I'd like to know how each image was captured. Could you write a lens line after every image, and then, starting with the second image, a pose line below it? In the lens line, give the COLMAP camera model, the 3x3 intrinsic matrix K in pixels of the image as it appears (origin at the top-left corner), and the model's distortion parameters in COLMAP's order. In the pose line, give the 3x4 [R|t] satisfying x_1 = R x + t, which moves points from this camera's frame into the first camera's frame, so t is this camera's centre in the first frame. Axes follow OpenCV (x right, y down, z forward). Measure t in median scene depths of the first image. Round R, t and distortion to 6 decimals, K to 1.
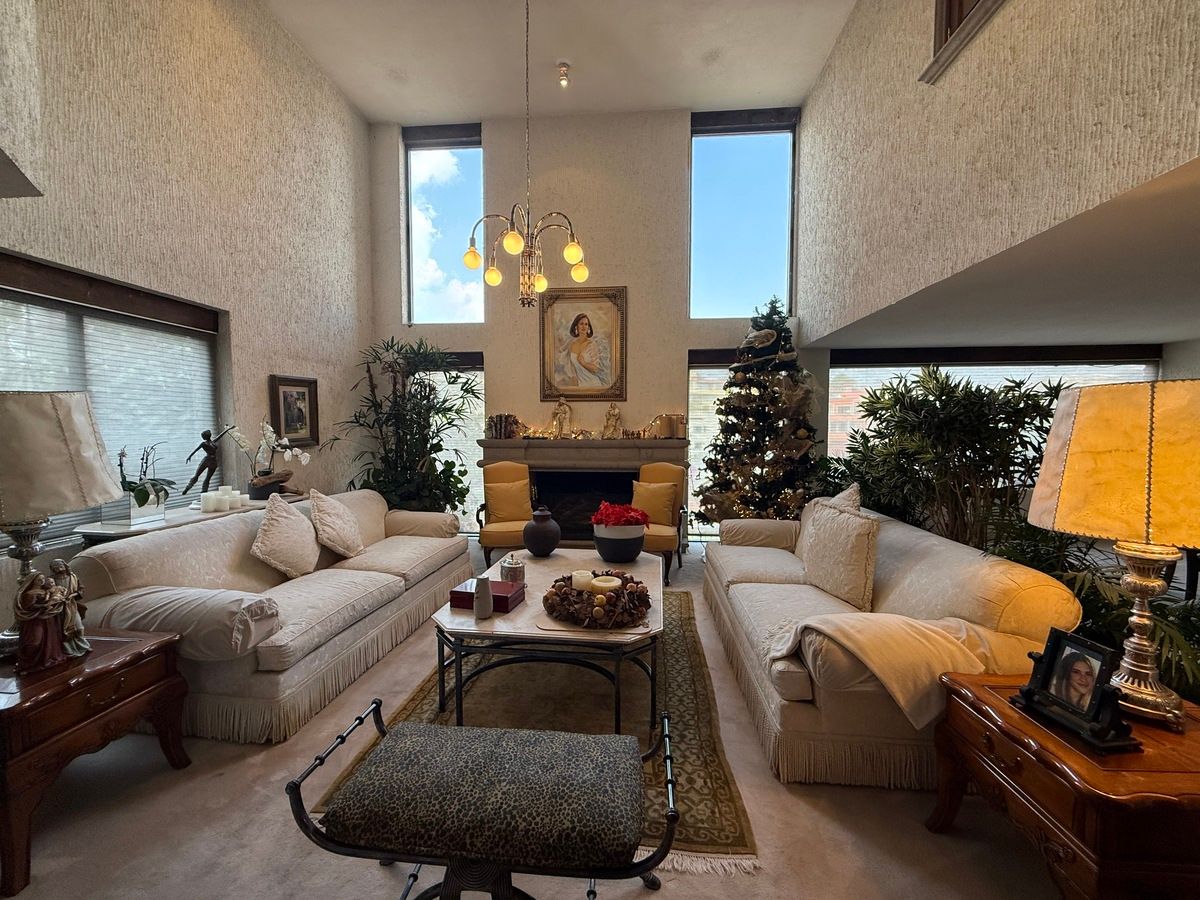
lens RADIAL K [[482.7, 0, 599.6], [0, 482.7, 454.5], [0, 0, 1]] dist [-0.001186, -0.000058]
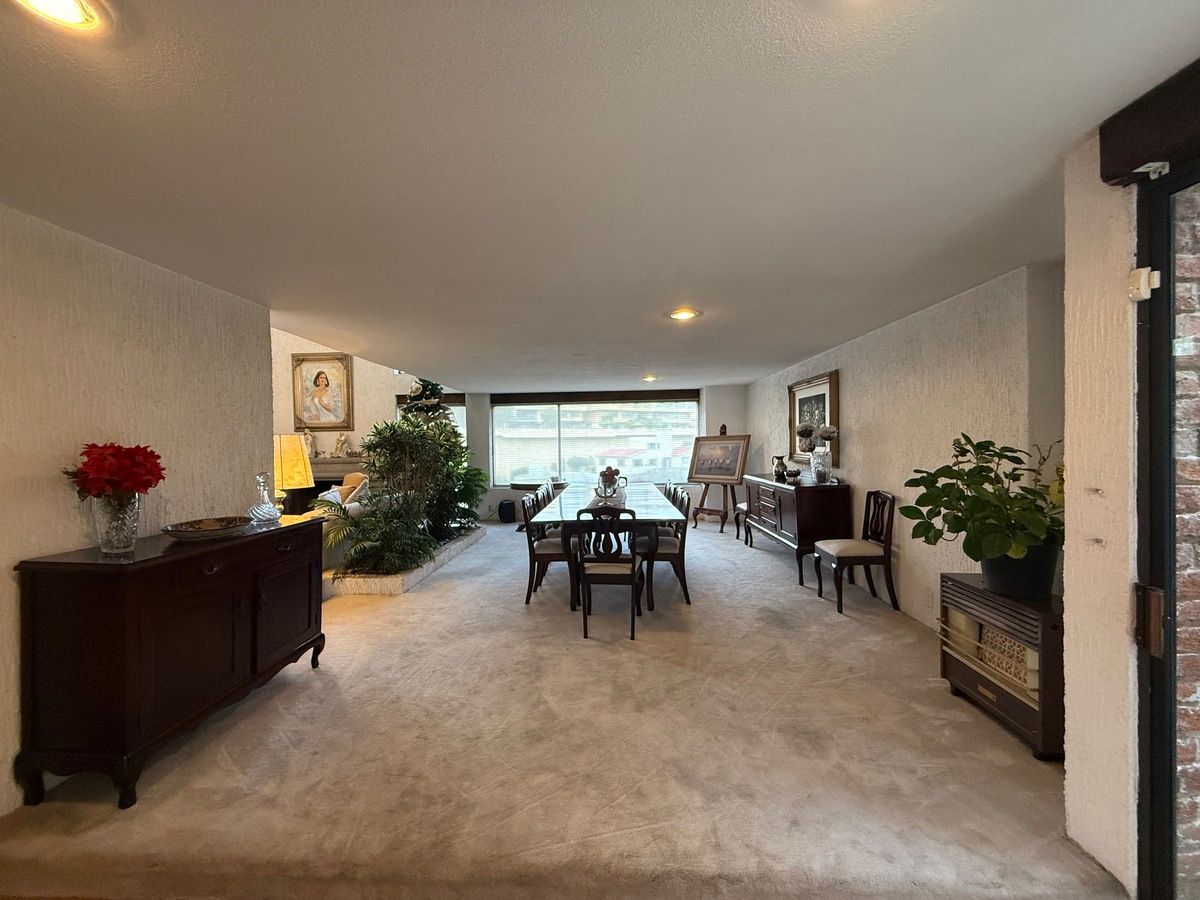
lens RADIAL K [[482.7, 0, 596.1], [0, 482.7, 448.1], [0, 0, 1]] dist [-0.001186, -0.000058]
pose [[0.999425, -0.015806, 0.030004, 0.734212], [0.017181, 0.998788, -0.046130, 0.018694], [-0.029239, 0.046619, 0.998485, -0.448225]]
